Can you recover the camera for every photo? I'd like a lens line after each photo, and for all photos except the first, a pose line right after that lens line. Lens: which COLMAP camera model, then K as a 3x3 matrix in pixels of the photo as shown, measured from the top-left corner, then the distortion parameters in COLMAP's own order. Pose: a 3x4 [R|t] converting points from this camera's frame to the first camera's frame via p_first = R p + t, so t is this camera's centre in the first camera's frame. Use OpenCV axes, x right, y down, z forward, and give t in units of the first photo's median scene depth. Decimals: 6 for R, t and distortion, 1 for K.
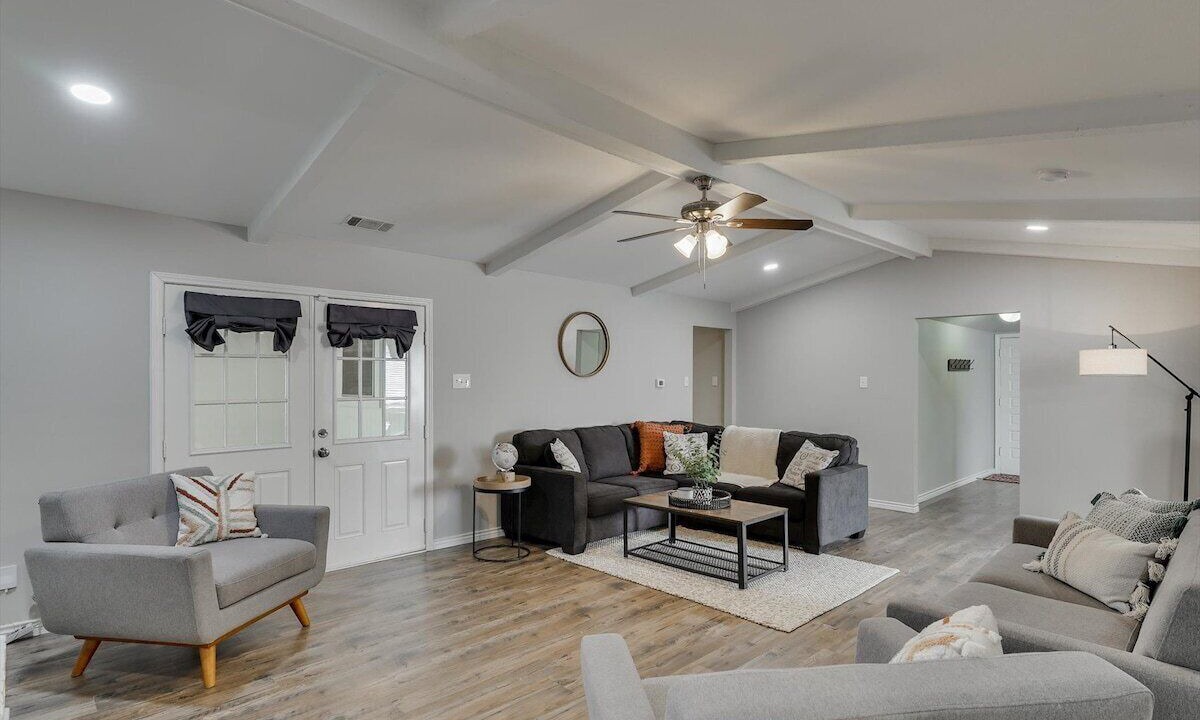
lens RADIAL K [[621.7, 0, 595.2], [0, 621.7, 362.0], [0, 0, 1]] dist [-0.002197, -0.000060]
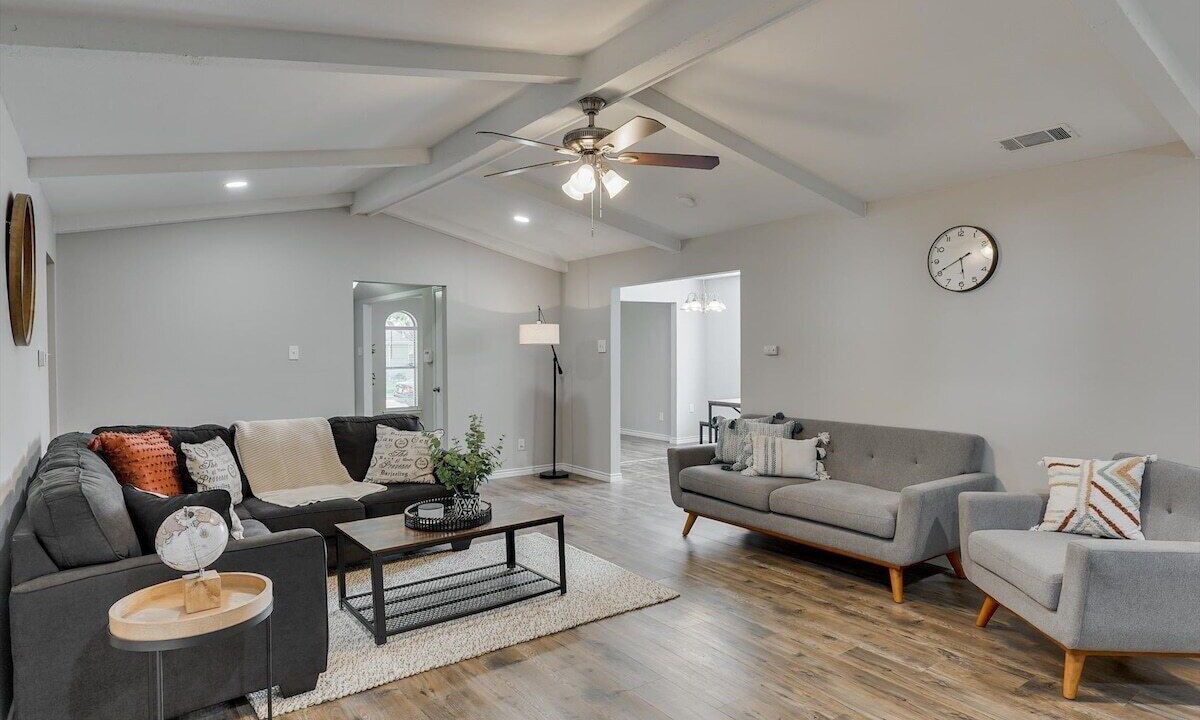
lens RADIAL K [[685.4, 0, 600.0], [0, 685.4, 360.0], [0, 0, 1]] dist [-0.000471, -0.000048]
pose [[0.121599, -0.024310, 0.992282, -0.666299], [-0.022072, 0.999387, 0.027189, 0.014127], [-0.992334, -0.025207, 0.120988, 0.809440]]
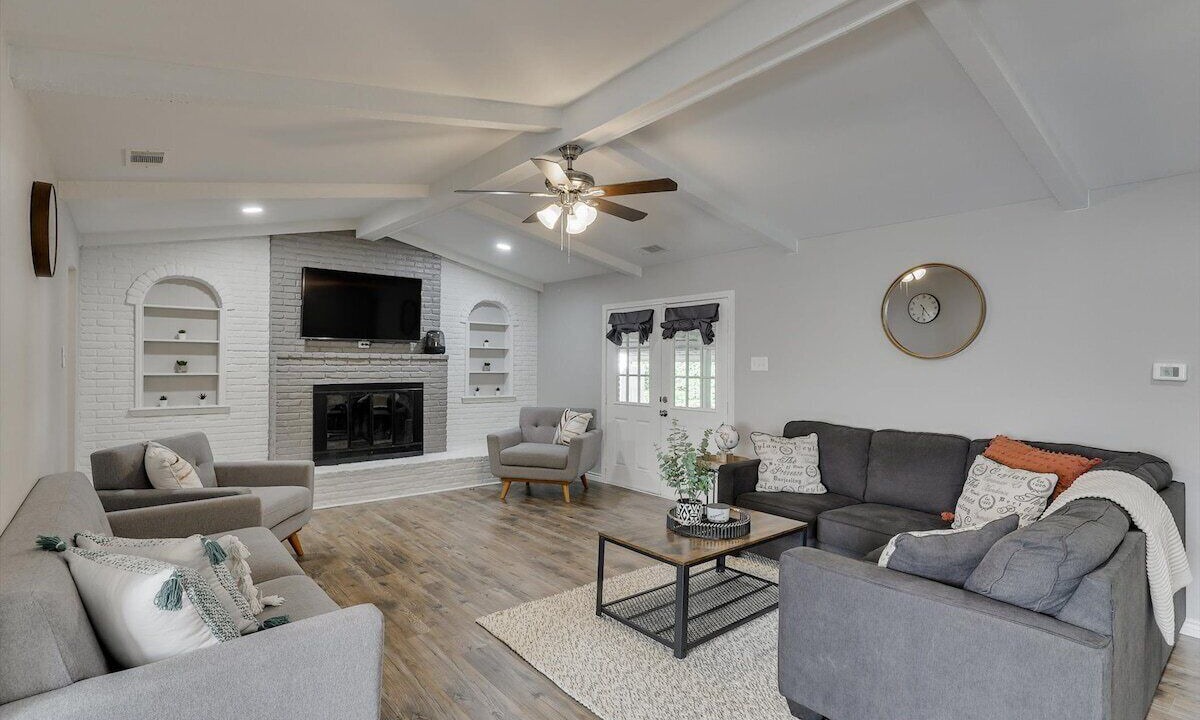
lens RADIAL K [[579.2, 0, 600.0], [0, 579.2, 360.0], [0, 0, 1]] dist [-0.037066, -0.000021]
pose [[-0.070215, -0.003204, -0.997527, 0.963321], [0.020177, 0.999786, -0.004632, 0.028812], [0.997328, -0.020452, -0.070135, 1.019393]]
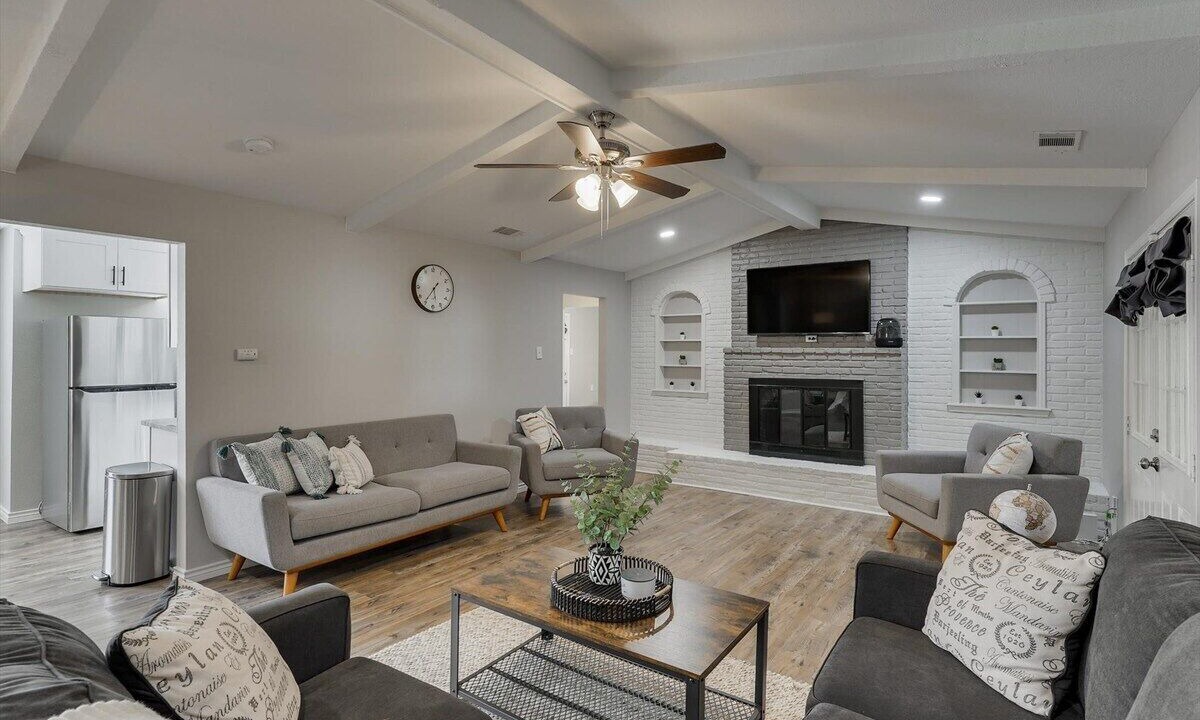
lens RADIAL K [[580.3, 0, 598.3], [0, 580.3, 340.7], [0, 0, 1]] dist [-0.001202, -0.000253]
pose [[-0.983395, -0.010121, -0.181197, 0.297608], [-0.001357, 0.998826, -0.048428, 0.045434], [0.181475, -0.047378, -0.982254, 1.634984]]
